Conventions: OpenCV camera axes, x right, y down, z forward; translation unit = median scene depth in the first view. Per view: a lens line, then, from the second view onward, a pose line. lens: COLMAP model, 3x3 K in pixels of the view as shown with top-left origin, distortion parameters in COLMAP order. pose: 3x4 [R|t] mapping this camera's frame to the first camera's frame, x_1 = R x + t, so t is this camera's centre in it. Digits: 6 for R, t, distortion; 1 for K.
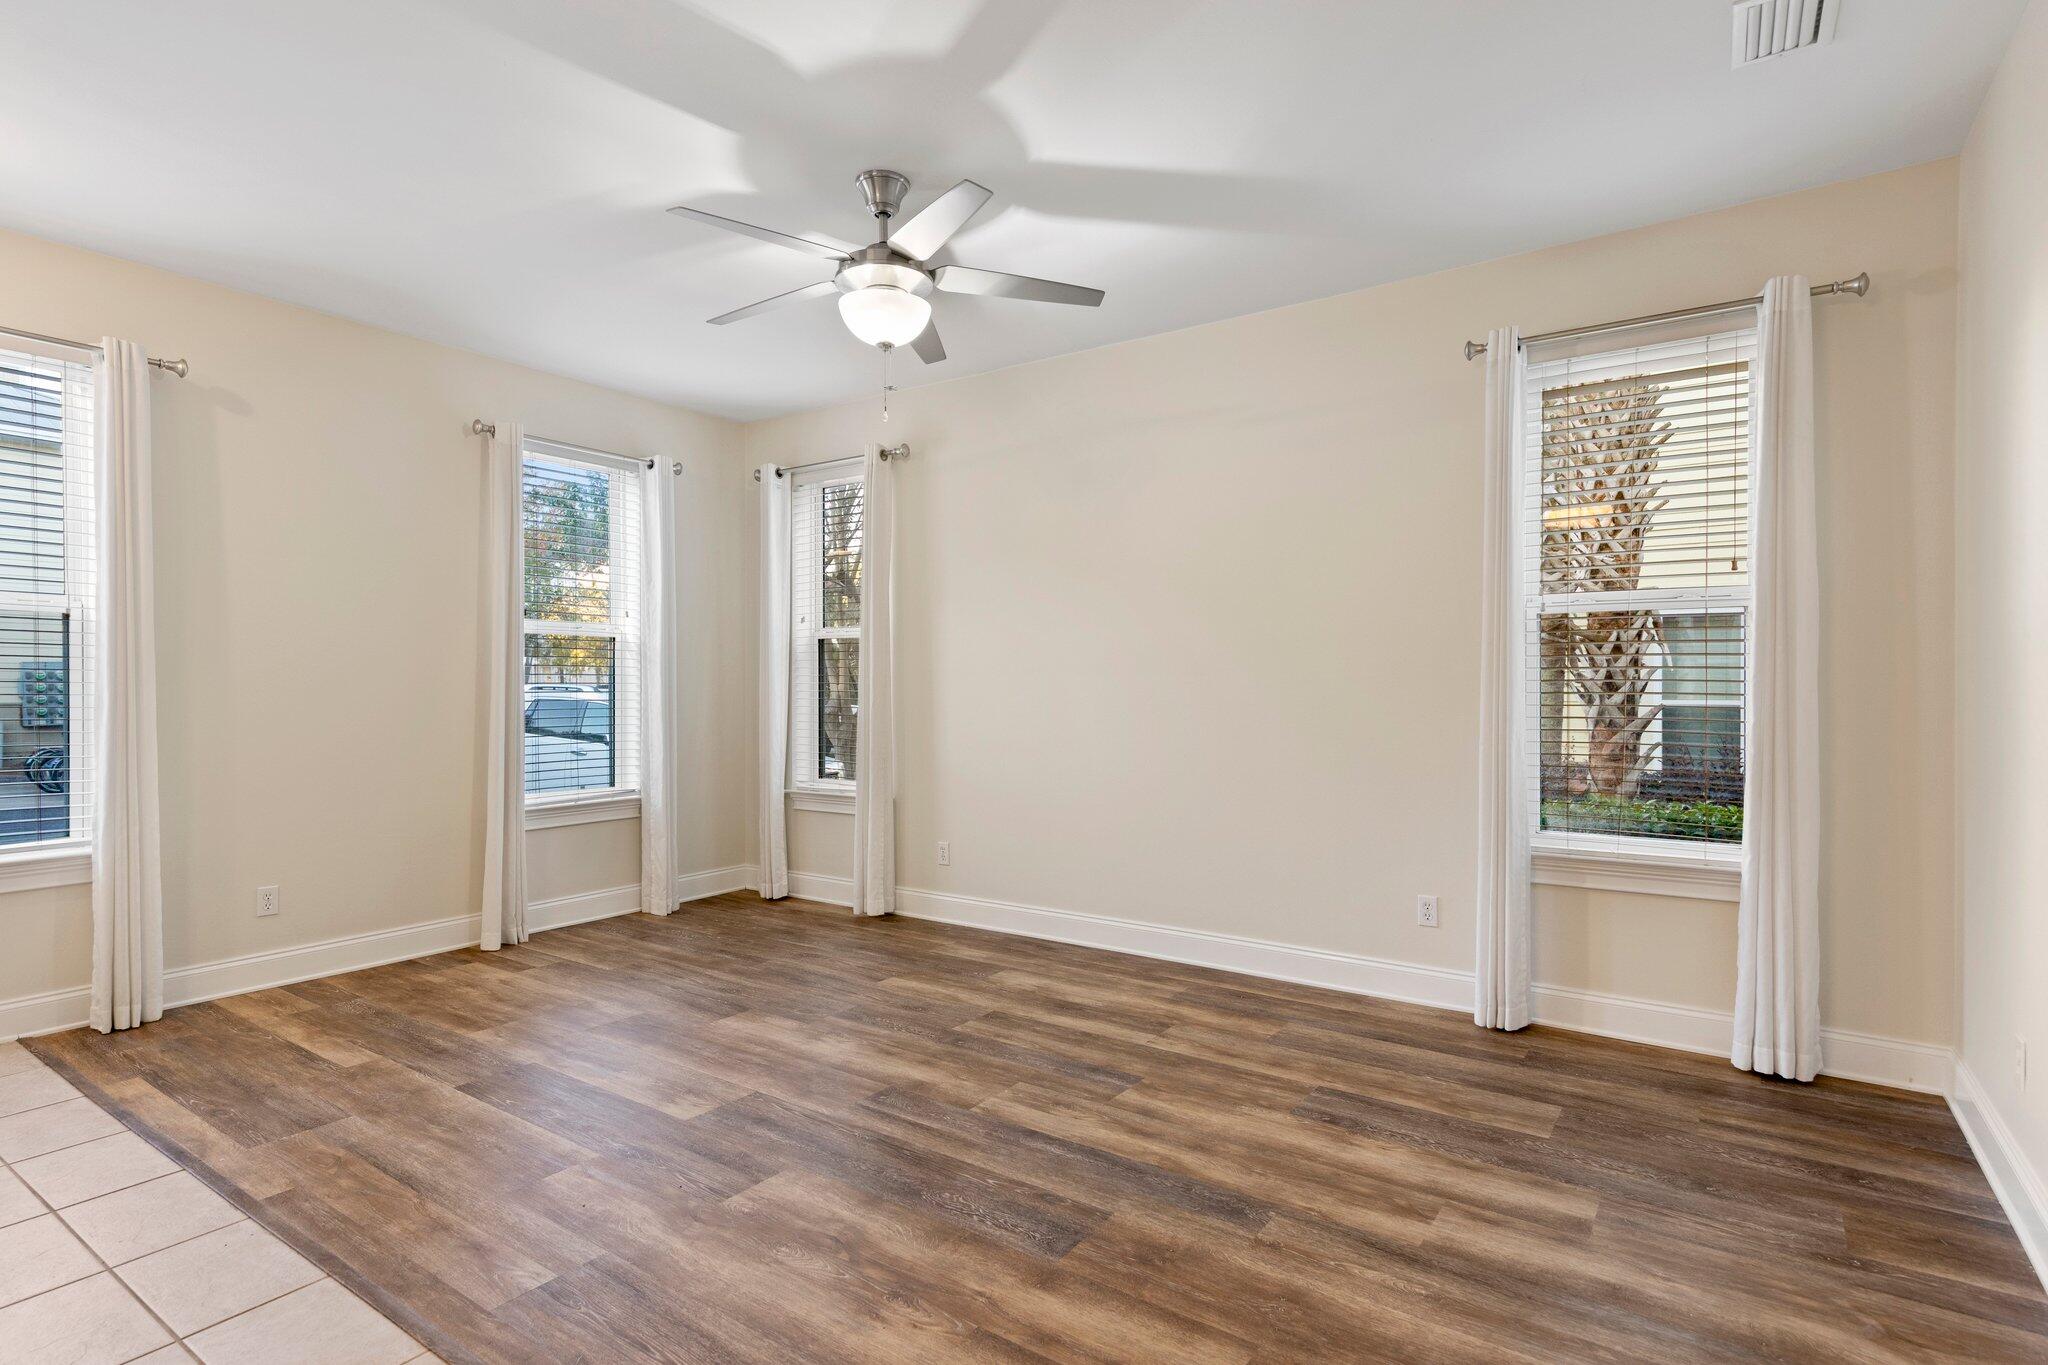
lens RADIAL K [[1070.9, 0, 1024.0], [0, 1070.9, 682.5], [0, 0, 1]] dist [0.004848, -0.000468]
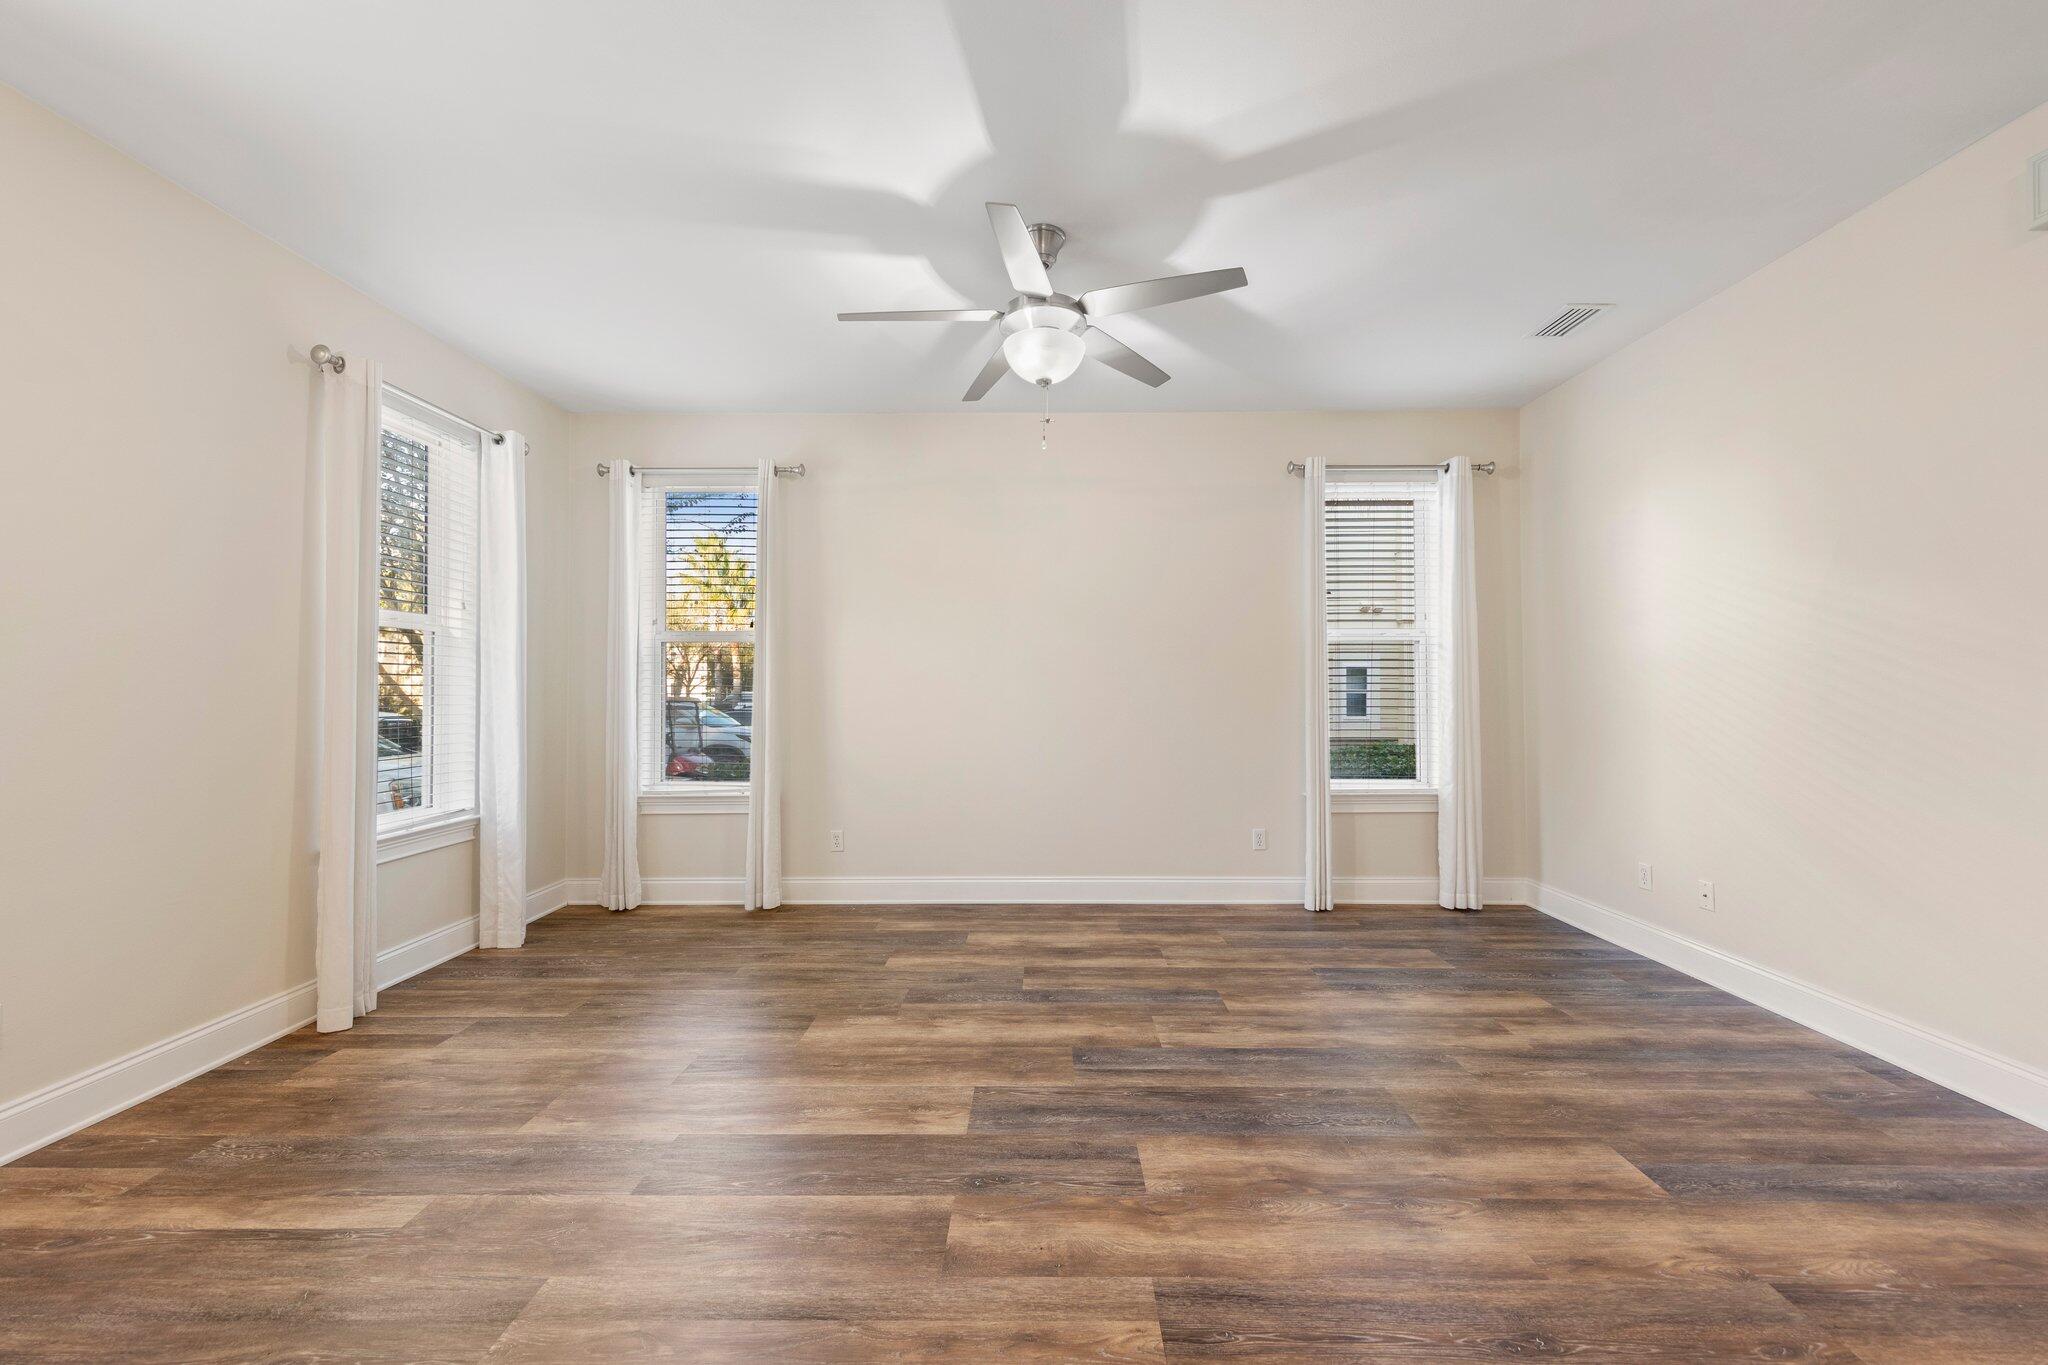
lens RADIAL K [[801.8, 0, 1058.0], [0, 801.8, 678.2], [0, 0, 1]] dist [0.002878, 0.000175]
pose [[0.809744, 0.006305, 0.586750, -0.541396], [0.000009, 0.999942, -0.010758, 0.001761], [-0.586784, 0.008716, 0.809697, 0.285121]]
